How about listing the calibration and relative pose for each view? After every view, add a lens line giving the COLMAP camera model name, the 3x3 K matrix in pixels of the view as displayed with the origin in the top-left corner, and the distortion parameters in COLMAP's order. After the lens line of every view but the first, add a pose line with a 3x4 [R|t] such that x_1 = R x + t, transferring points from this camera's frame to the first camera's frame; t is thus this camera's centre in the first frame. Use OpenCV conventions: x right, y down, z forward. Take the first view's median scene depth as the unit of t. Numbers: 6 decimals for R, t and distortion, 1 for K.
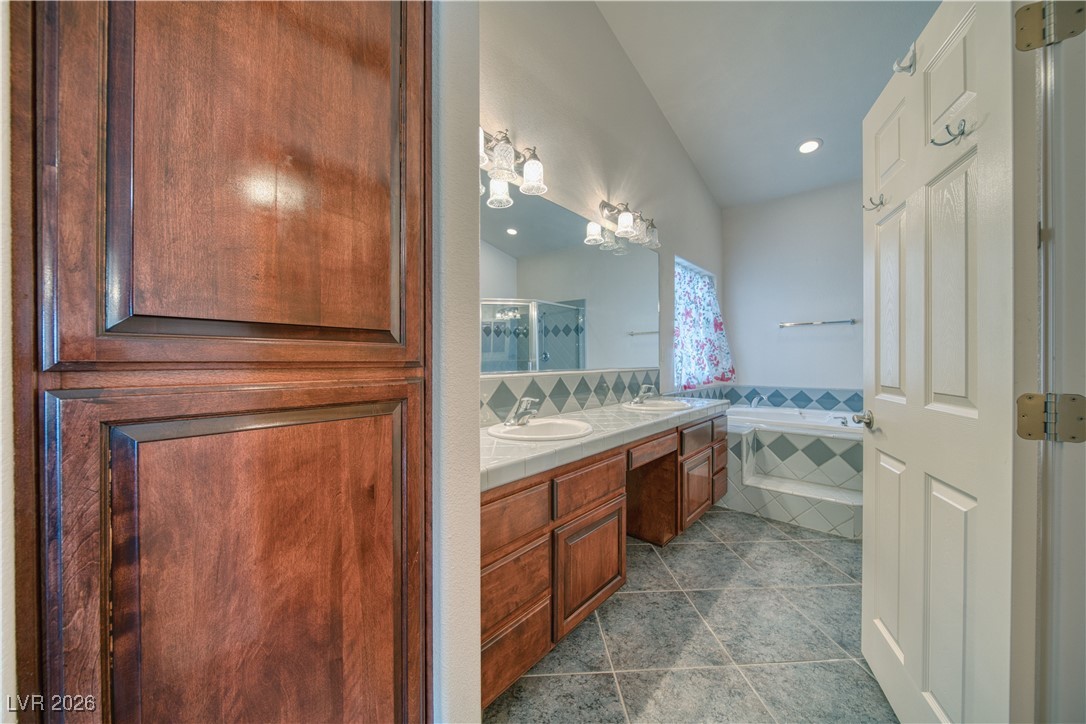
lens RADIAL K [[380.6, 0, 542.8], [0, 380.6, 360.6], [0, 0, 1]] dist [-0.000253, -0.001585]
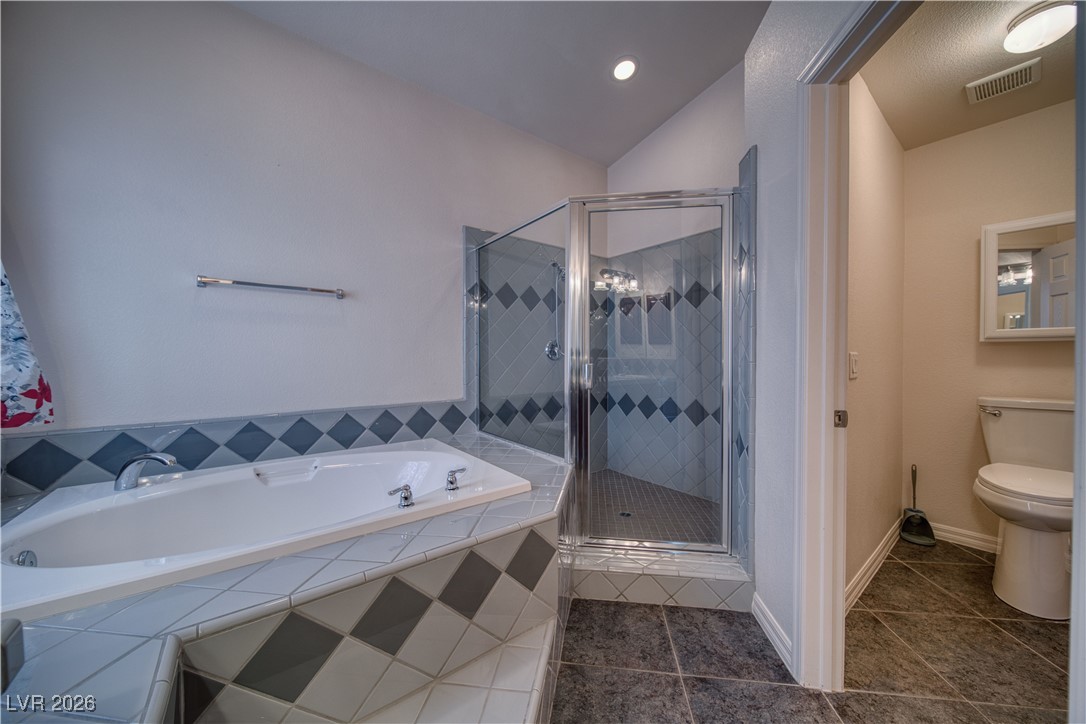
lens RADIAL K [[380.6, 0, 542.8], [0, 380.6, 360.6], [0, 0, 1]] dist [-0.000253, -0.001585]
pose [[0.183650, -0.006025, 0.982973, 0.274738], [-0.002651, 0.999975, 0.006625, -0.003968], [-0.982988, -0.003822, 0.183630, 0.549296]]
